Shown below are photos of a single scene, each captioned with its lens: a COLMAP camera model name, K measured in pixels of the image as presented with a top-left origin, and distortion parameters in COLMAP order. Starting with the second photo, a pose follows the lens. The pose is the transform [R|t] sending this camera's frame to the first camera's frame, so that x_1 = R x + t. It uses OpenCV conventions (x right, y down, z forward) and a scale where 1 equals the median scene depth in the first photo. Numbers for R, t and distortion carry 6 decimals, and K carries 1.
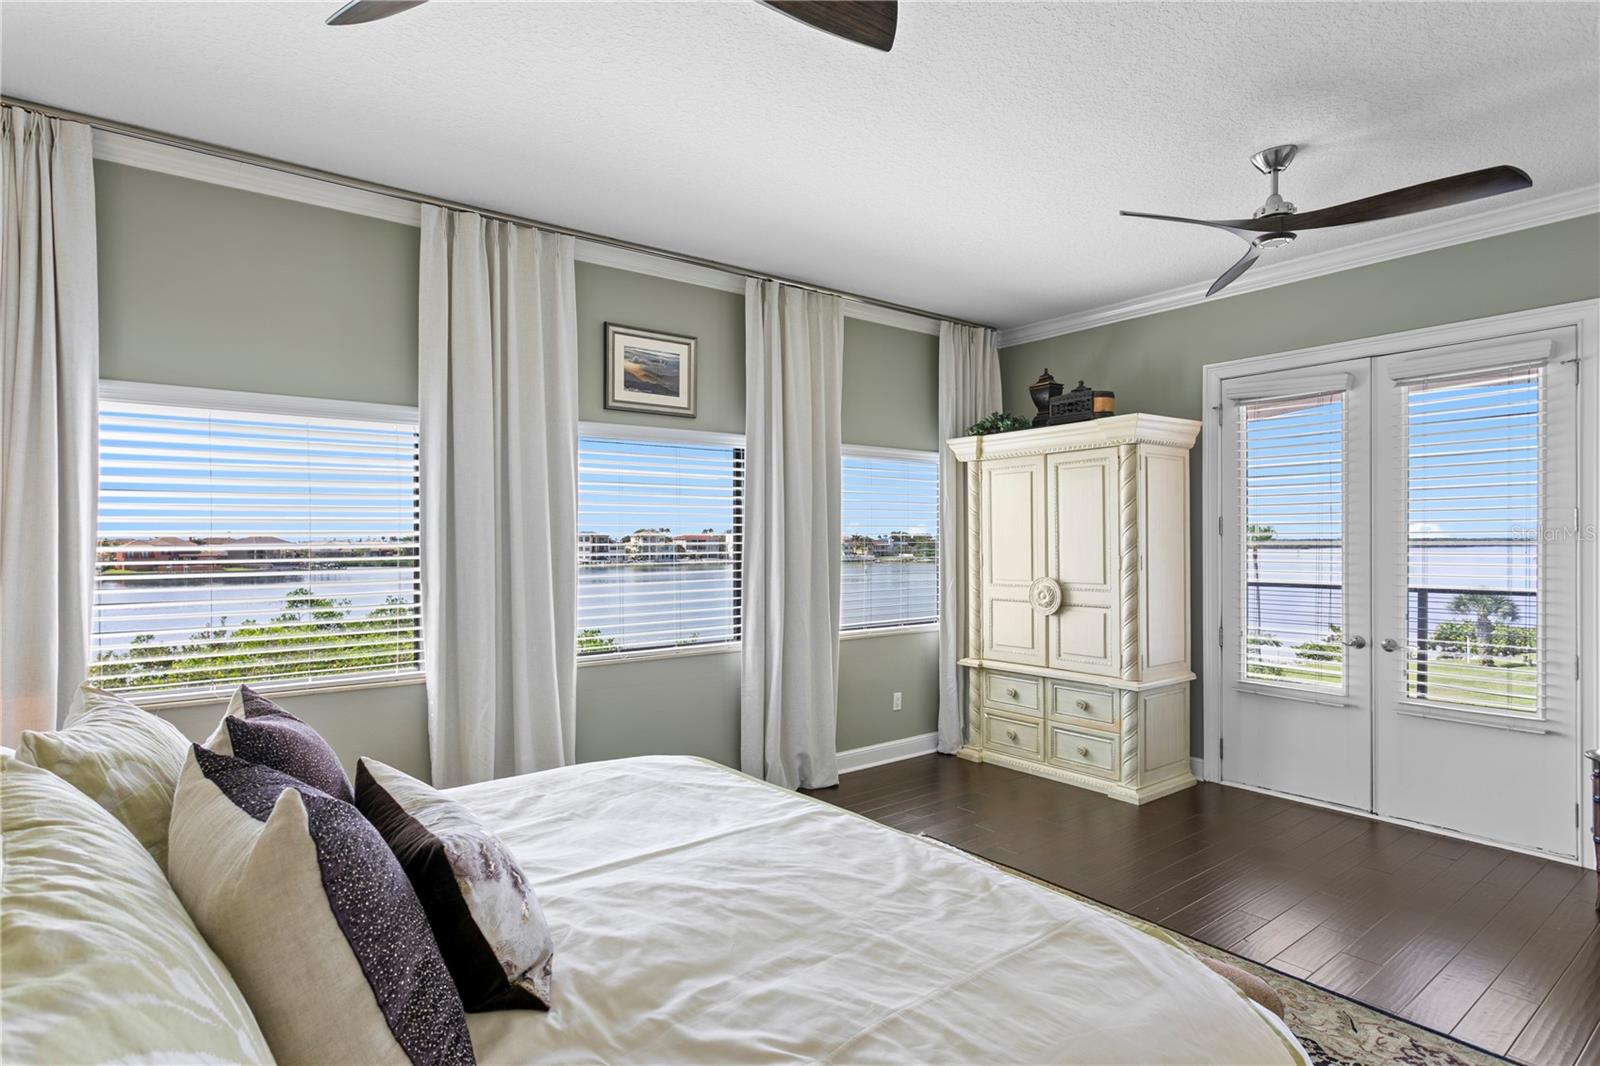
lens RADIAL K [[858.0, 0, 805.4], [0, 858.0, 543.1], [0, 0, 1]] dist [0.022524, 0.000859]
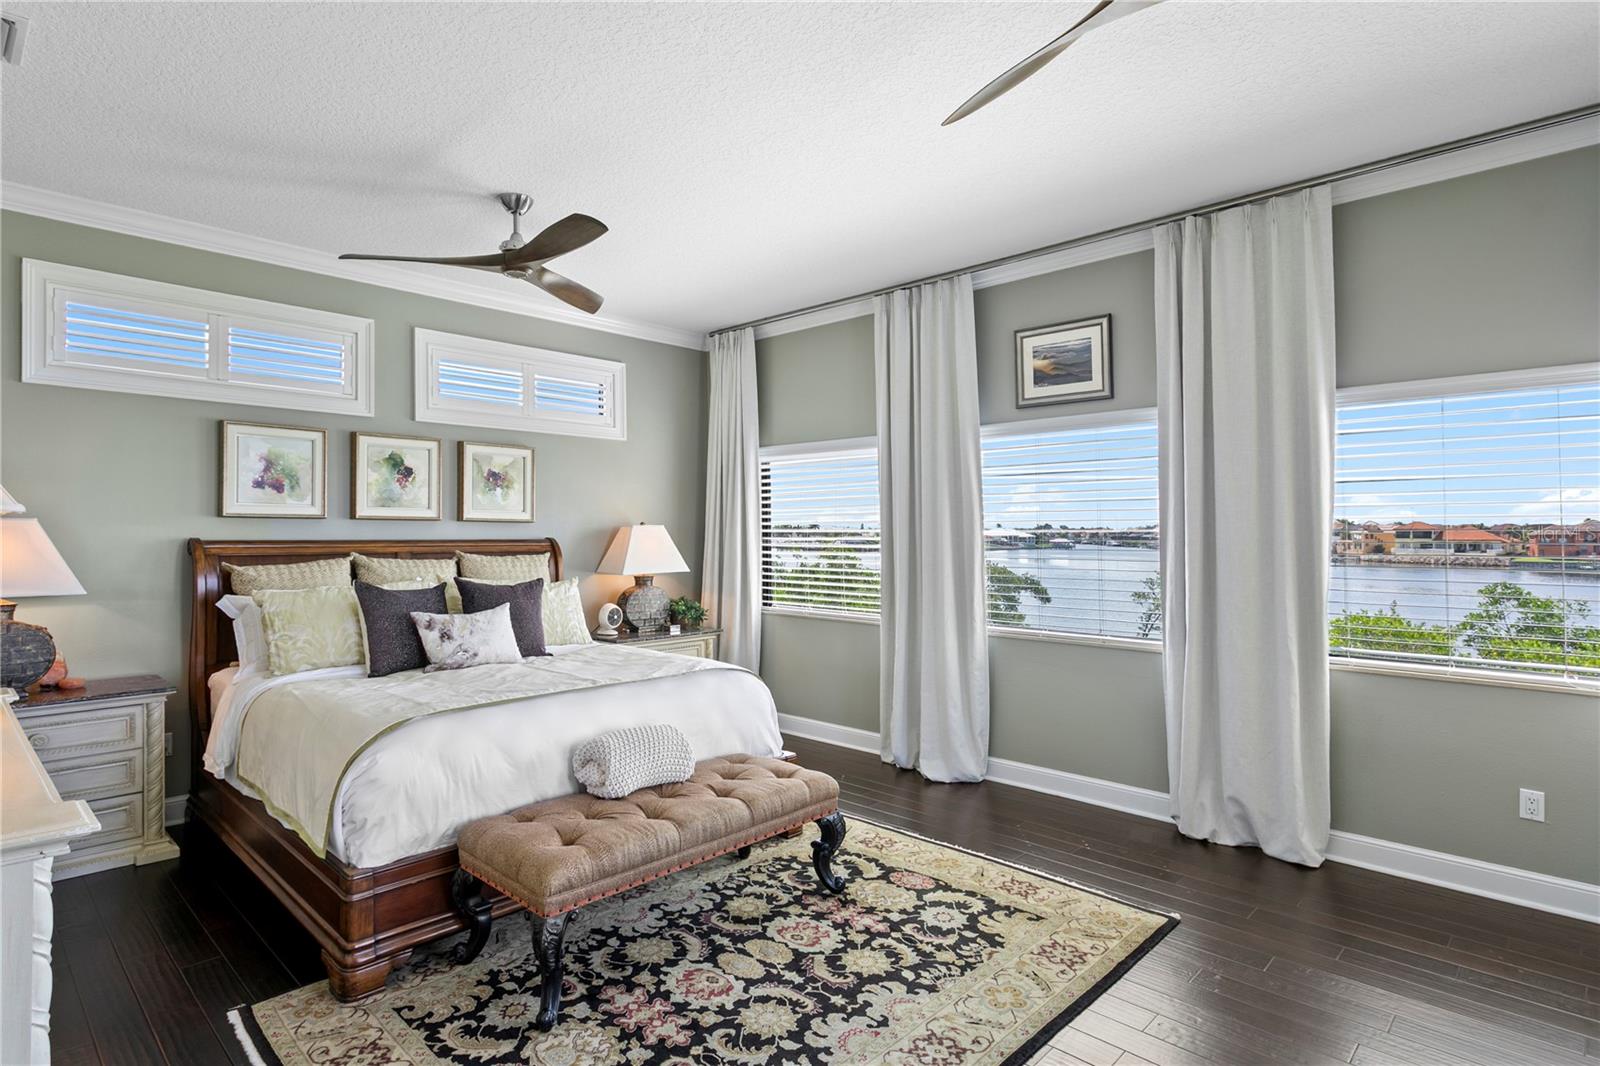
lens RADIAL K [[786.1, 0, 806.5], [0, 786.1, 520.9], [0, 0, 1]] dist [-0.001890, -0.000386]
pose [[0.164078, -0.002269, -0.986445, 0.682379], [-0.001212, 0.999996, -0.002502, -0.007553], [0.986447, 0.001606, 0.164075, 0.532375]]
